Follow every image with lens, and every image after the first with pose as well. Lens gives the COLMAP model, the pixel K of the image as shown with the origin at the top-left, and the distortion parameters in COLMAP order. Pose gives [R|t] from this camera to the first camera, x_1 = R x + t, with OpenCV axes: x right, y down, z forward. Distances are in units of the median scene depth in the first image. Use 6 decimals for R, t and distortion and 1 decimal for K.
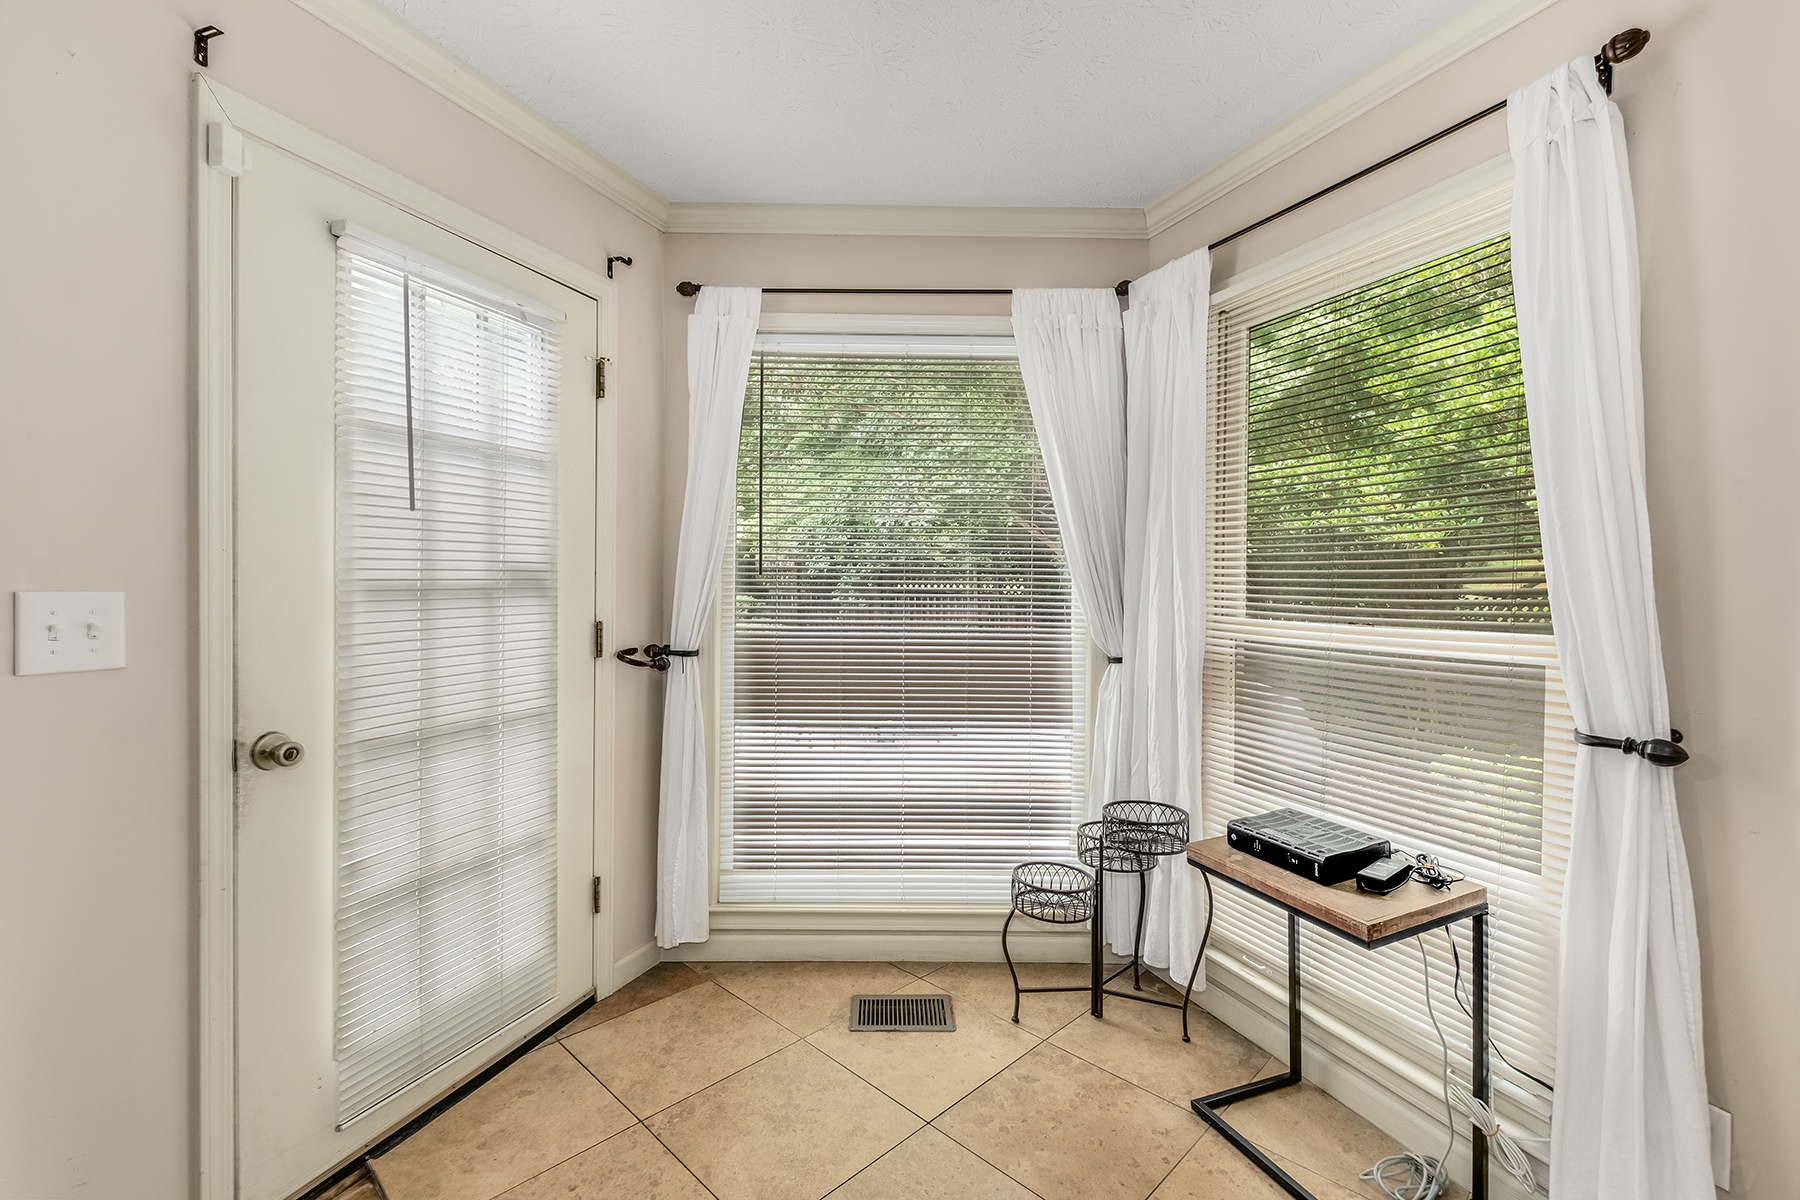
lens RADIAL K [[804.0, 0, 904.1], [0, 804.0, 590.5], [0, 0, 1]] dist [-0.001272, -0.000968]
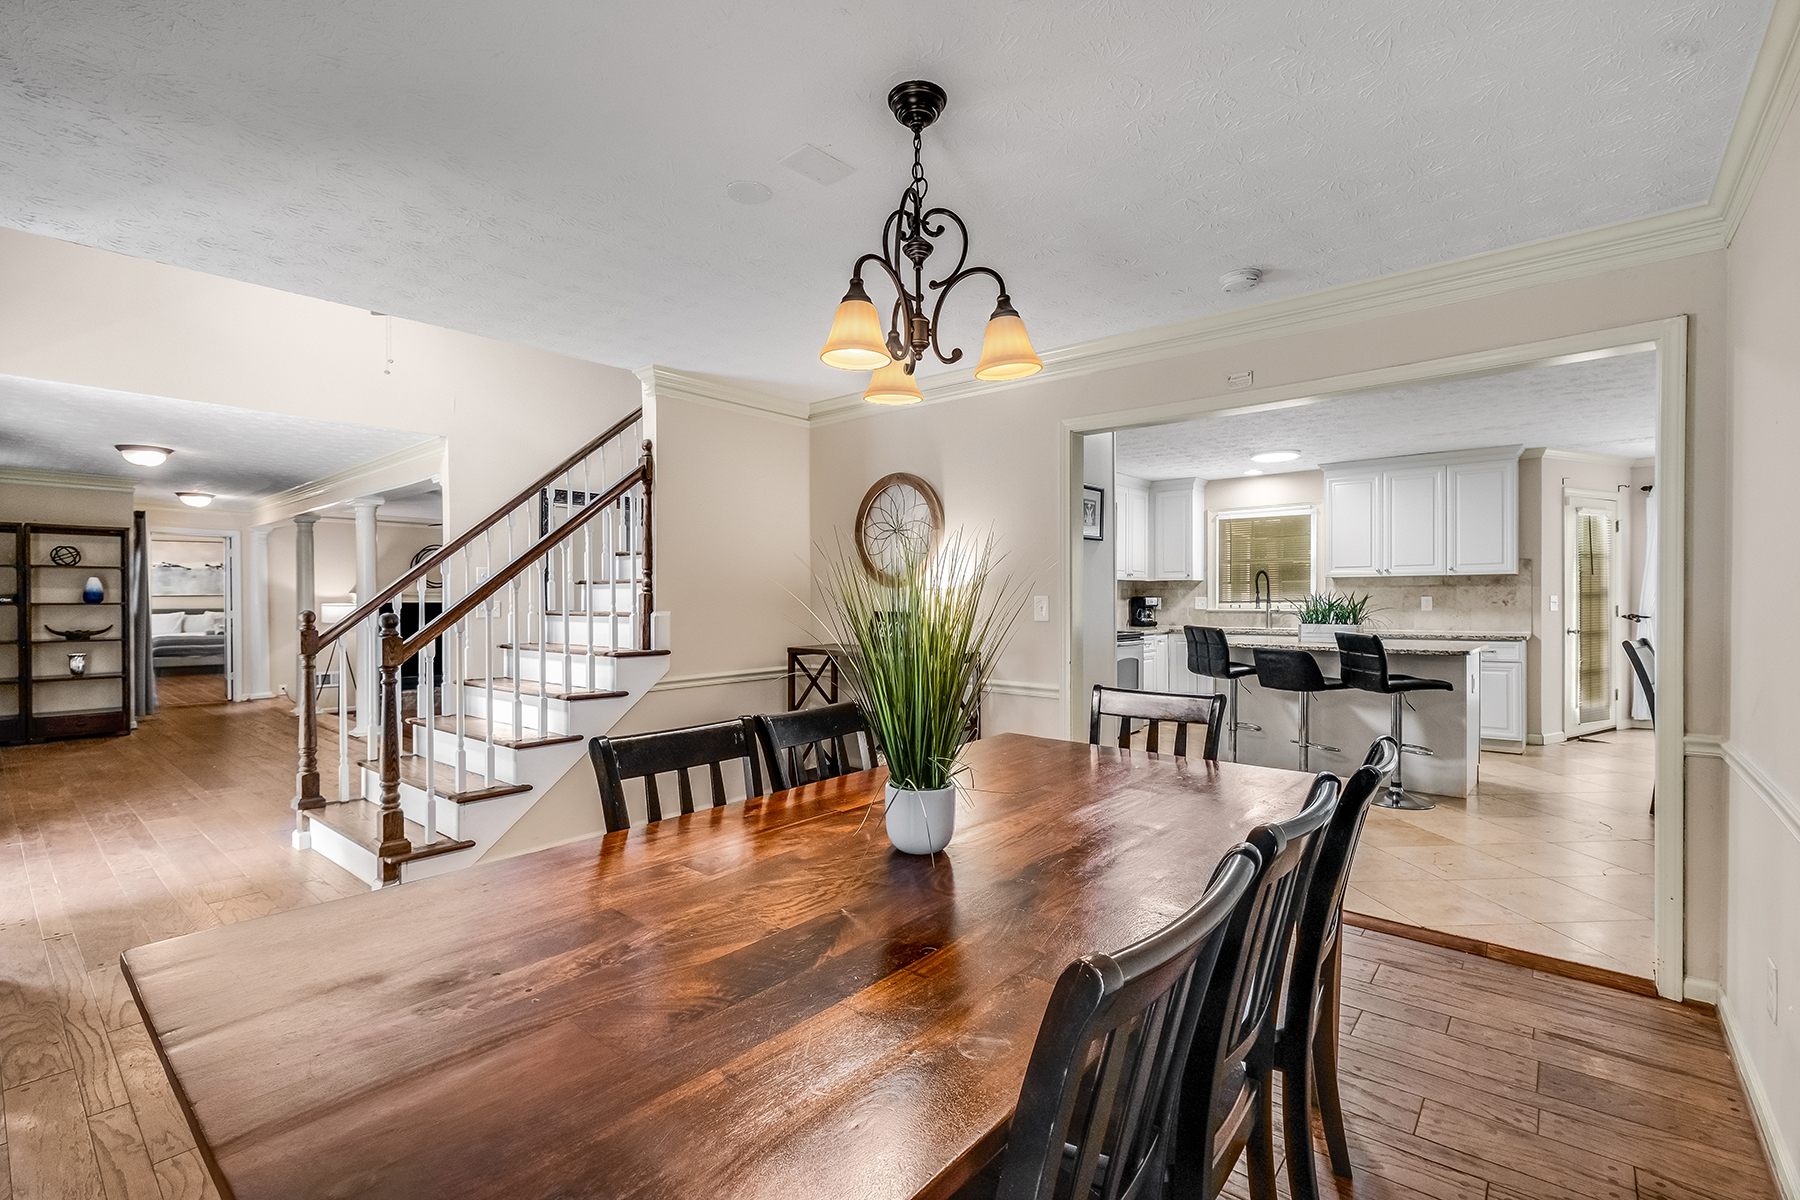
lens RADIAL K [[792.8, 0, 901.1], [0, 792.8, 607.1], [0, 0, 1]] dist [0.007361, -0.007314]
pose [[0.749761, -0.009501, -0.661640, -0.407007], [0.010648, 0.999941, -0.002292, 0.022727], [0.661623, -0.005327, 0.749818, -2.938140]]
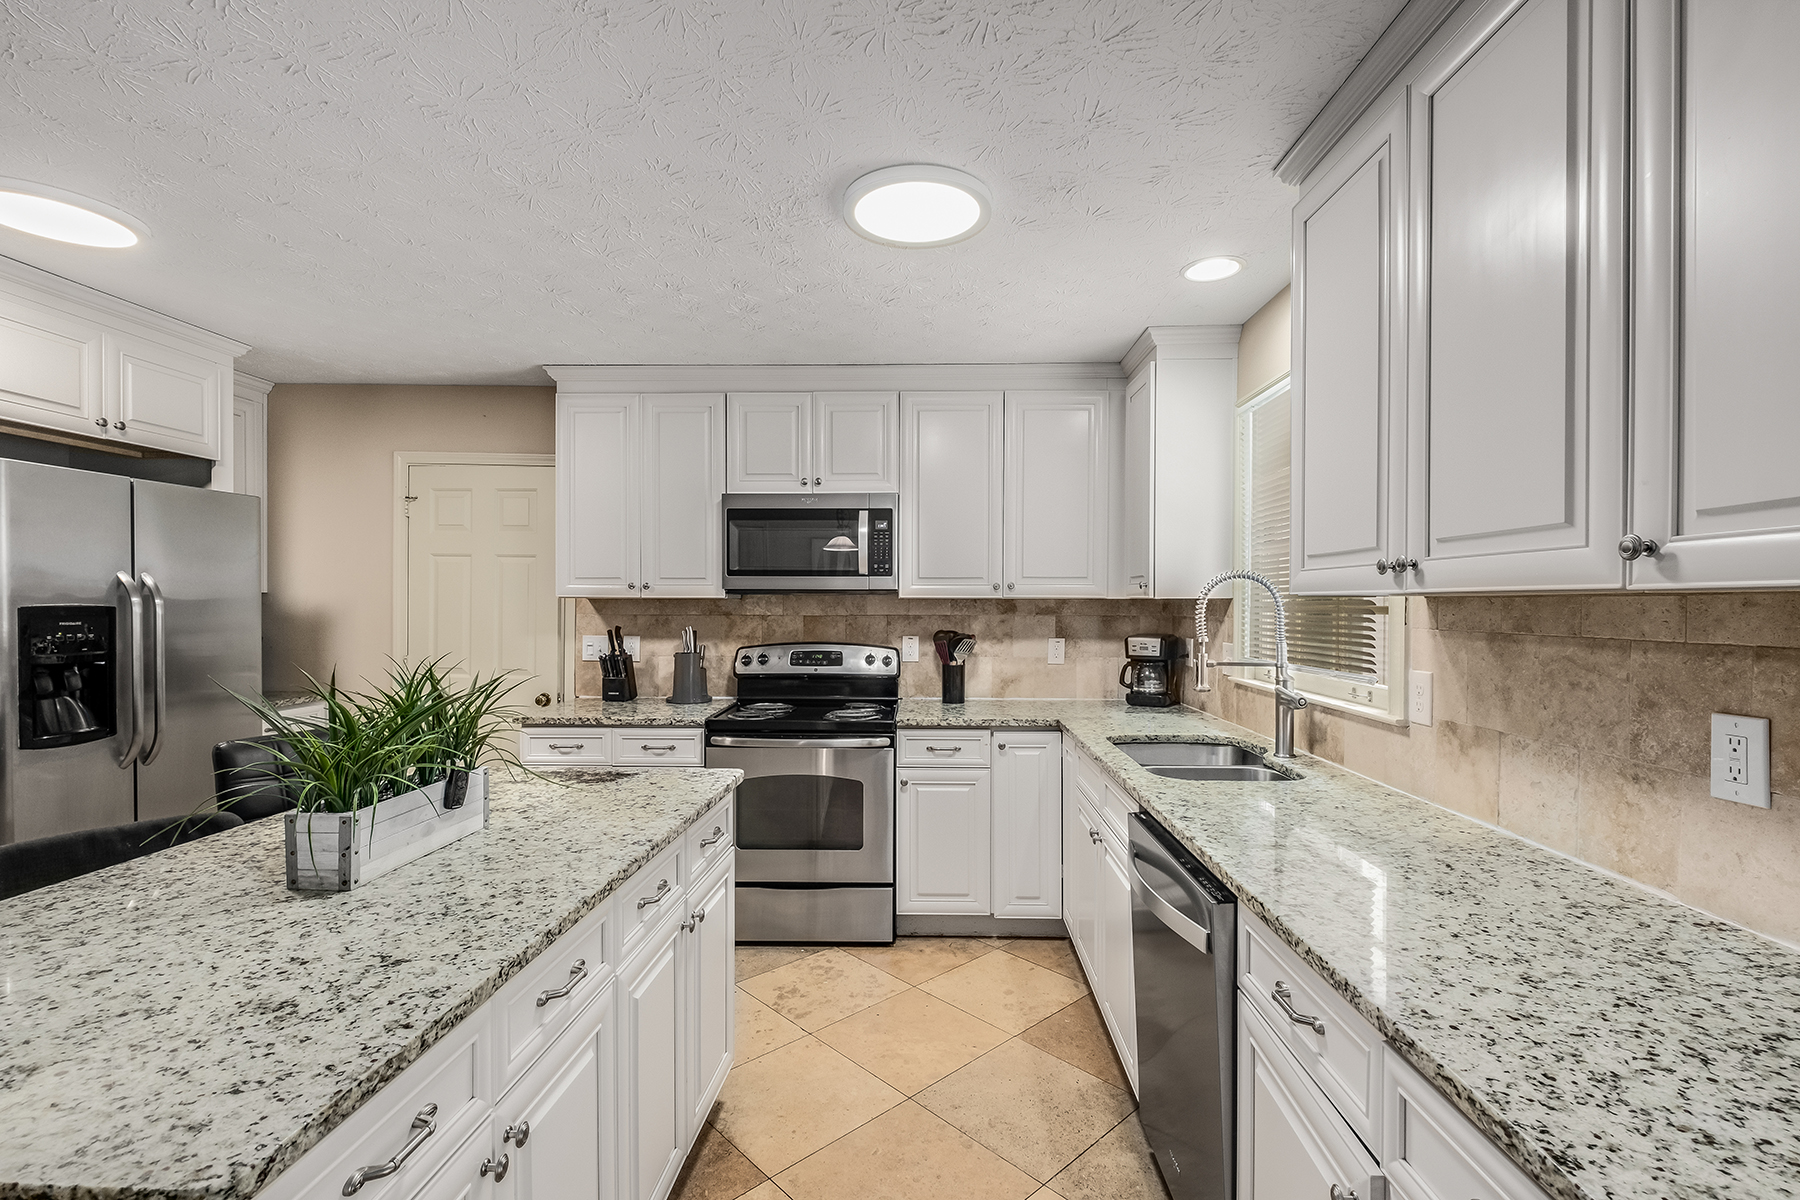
lens RADIAL K [[805.2, 0, 905.9], [0, 805.2, 608.3], [0, 0, 1]] dist [-0.000686, -0.000729]
pose [[-0.045019, -0.004284, -0.998977, -0.383860], [-0.008037, 0.999960, -0.003926, -0.058637], [0.998954, 0.007852, -0.045051, -0.039592]]
